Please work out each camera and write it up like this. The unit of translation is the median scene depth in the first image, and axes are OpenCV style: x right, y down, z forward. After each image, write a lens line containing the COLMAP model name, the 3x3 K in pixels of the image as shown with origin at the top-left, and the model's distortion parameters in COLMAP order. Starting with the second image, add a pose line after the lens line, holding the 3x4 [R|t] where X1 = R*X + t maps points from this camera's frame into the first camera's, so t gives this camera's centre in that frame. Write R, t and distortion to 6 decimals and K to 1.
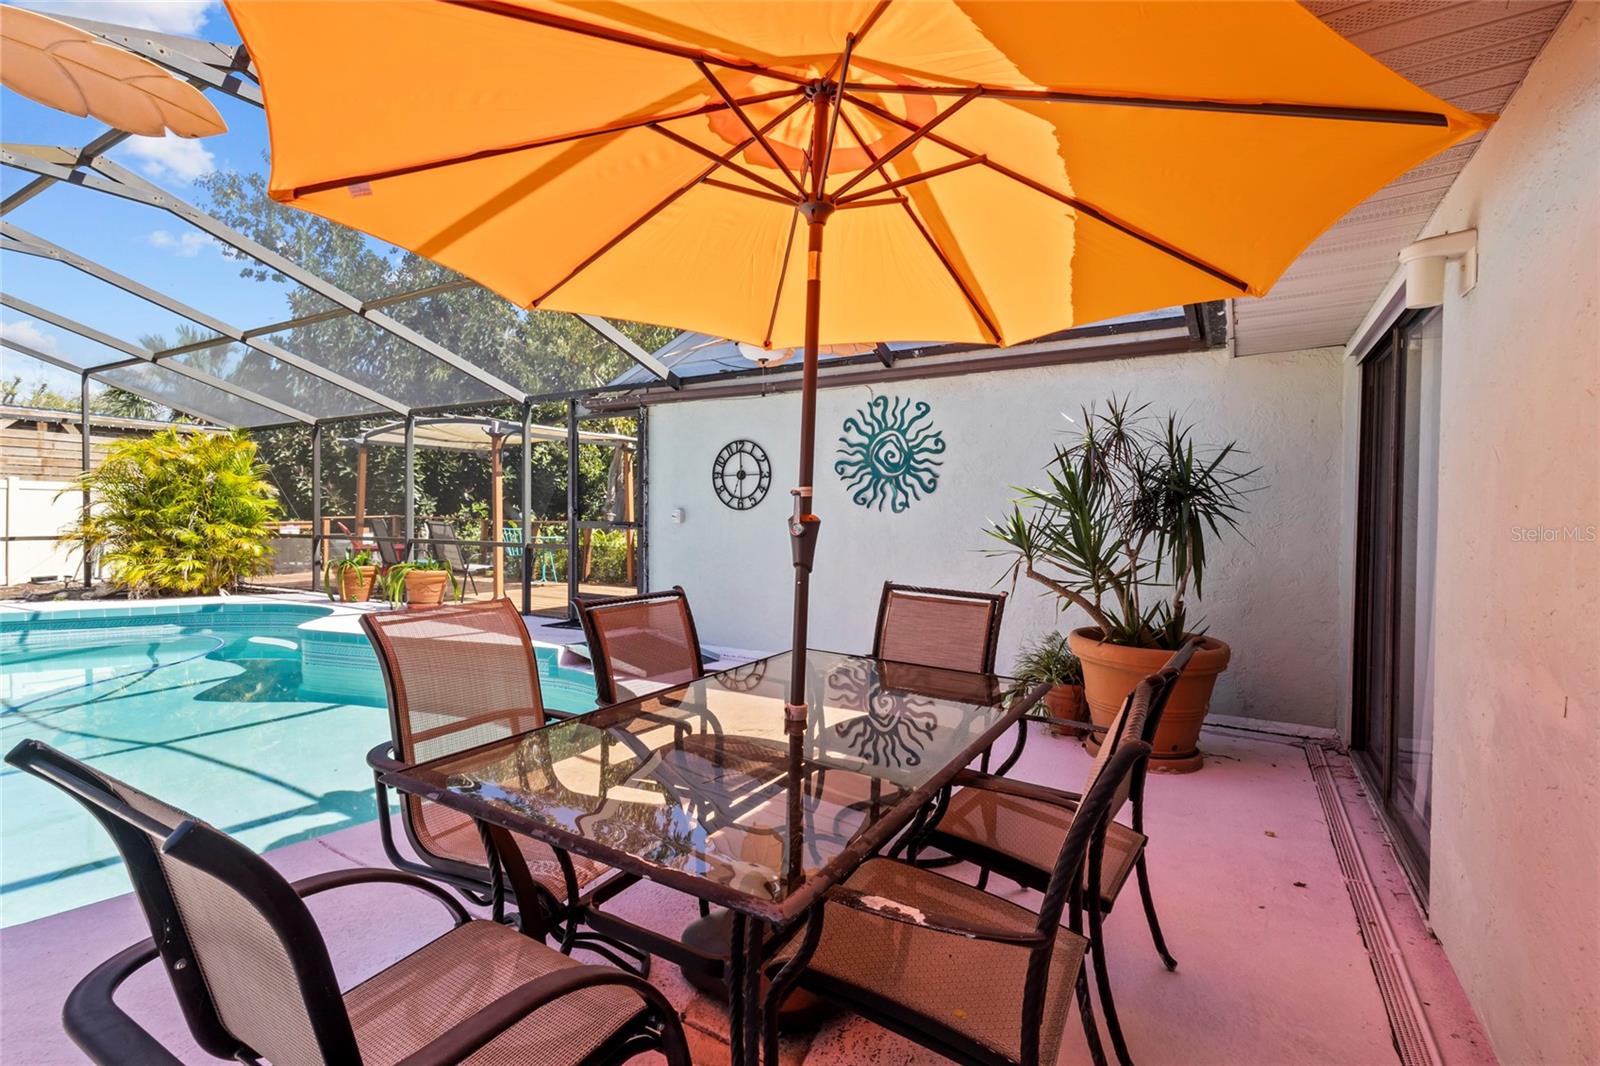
lens RADIAL K [[739.8, 0, 784.9], [0, 739.8, 532.6], [0, 0, 1]] dist [0.010826, -0.000282]
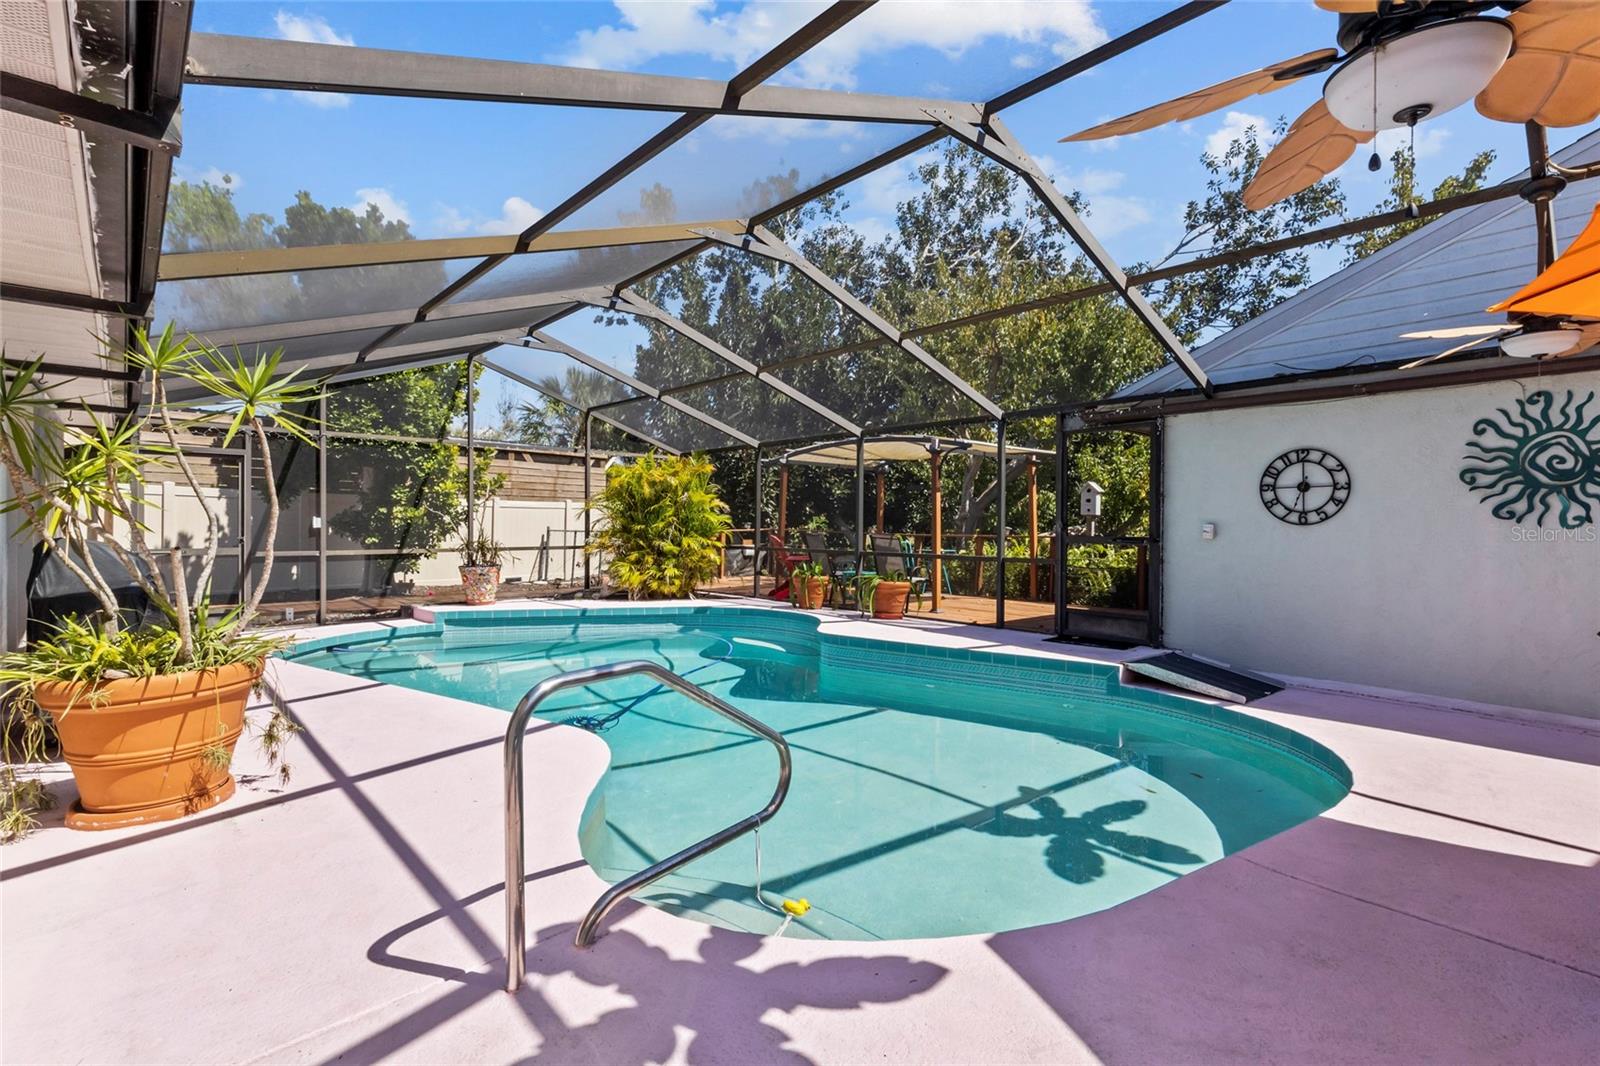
lens RADIAL K [[739.8, 0, 794.8], [0, 739.8, 532.6], [0, 0, 1]] dist [0.010826, -0.000282]
pose [[0.956276, 0.002431, -0.292457, -0.373143], [-0.007046, 0.999867, -0.014728, -0.003049], [0.292382, 0.016145, 0.956165, -0.059754]]
